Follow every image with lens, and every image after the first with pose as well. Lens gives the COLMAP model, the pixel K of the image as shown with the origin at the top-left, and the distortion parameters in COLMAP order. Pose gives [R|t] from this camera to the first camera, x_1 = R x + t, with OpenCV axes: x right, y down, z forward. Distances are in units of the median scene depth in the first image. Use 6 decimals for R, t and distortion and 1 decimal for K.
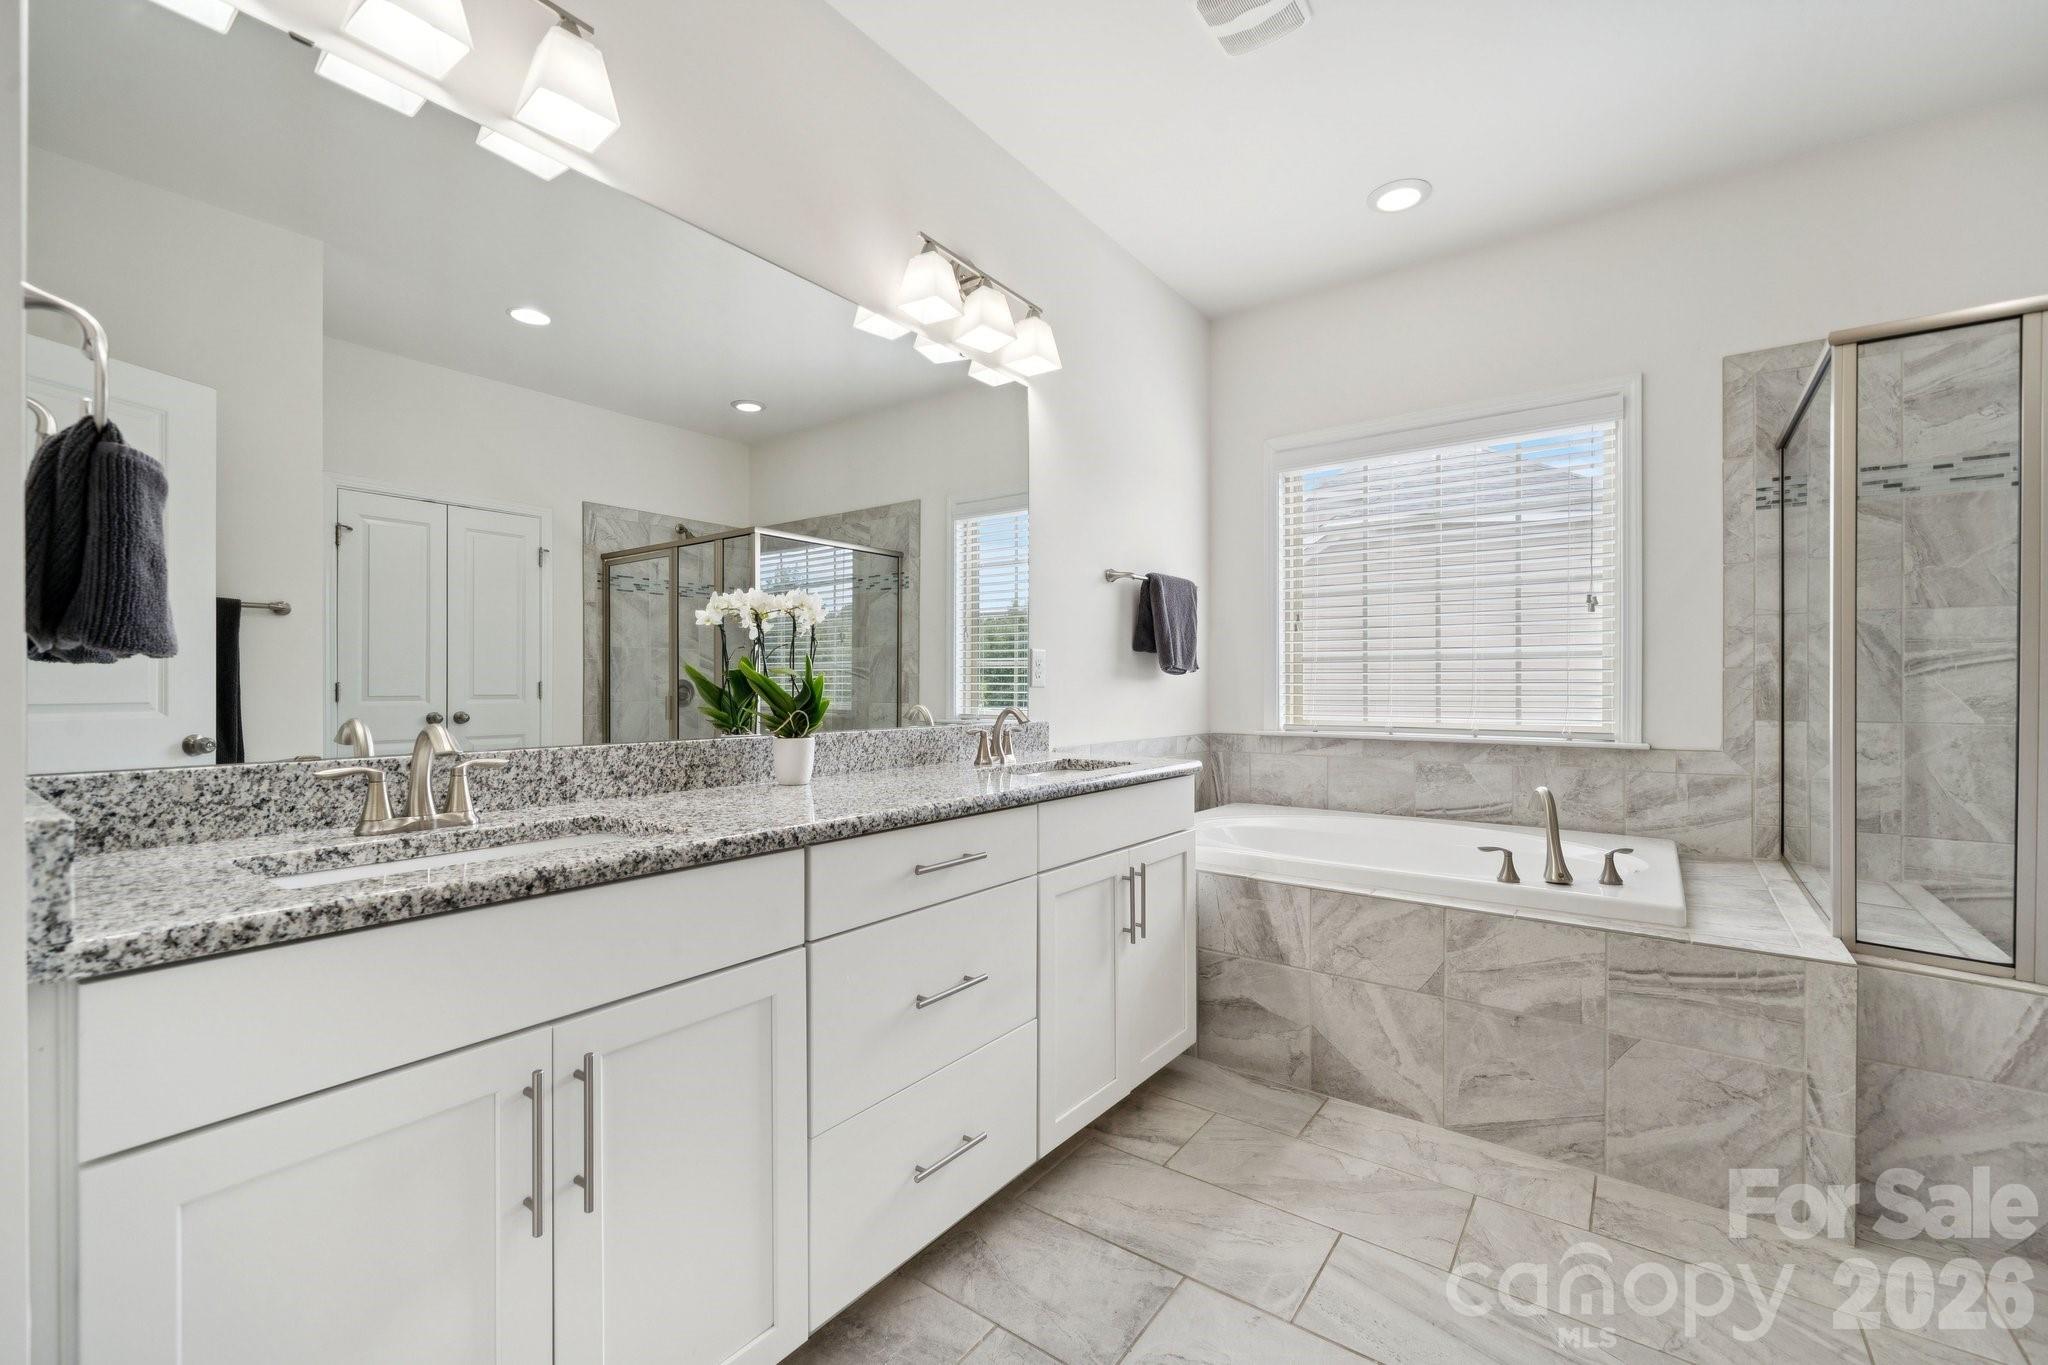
lens RADIAL K [[840.1, 0, 1027.2], [0, 840.1, 688.6], [0, 0, 1]] dist [-0.002612, 0.000048]
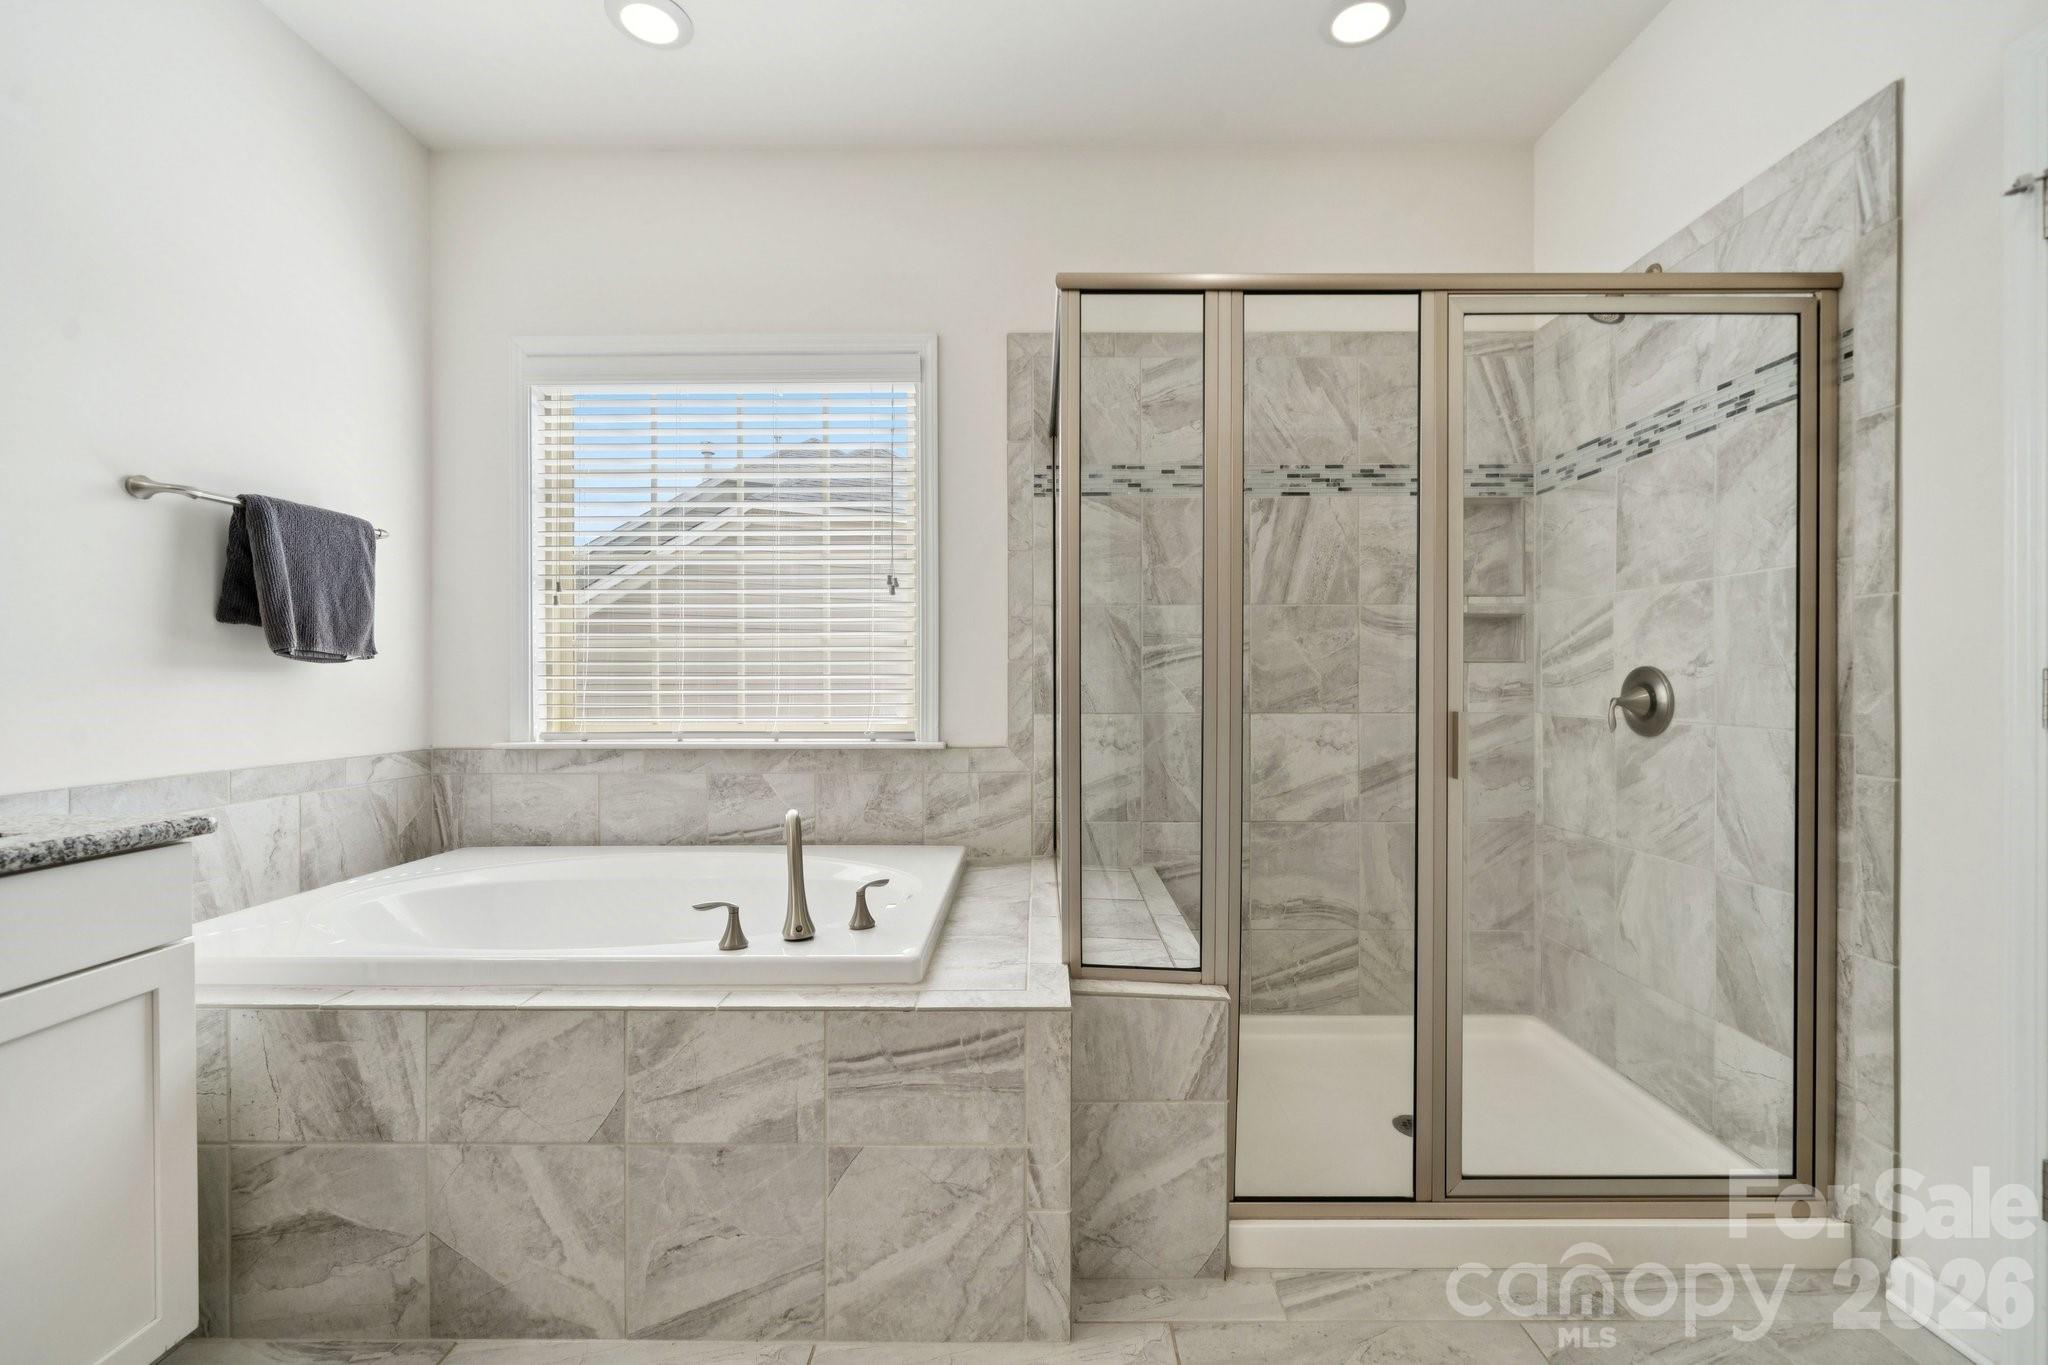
lens RADIAL K [[840.1, 0, 1027.2], [0, 840.1, 688.6], [0, 0, 1]] dist [-0.002612, 0.000048]
pose [[0.812026, -0.008584, 0.583558, 0.340712], [0.004618, 0.999955, 0.008283, 0.000445], [-0.583603, -0.004031, 0.812029, 0.249377]]
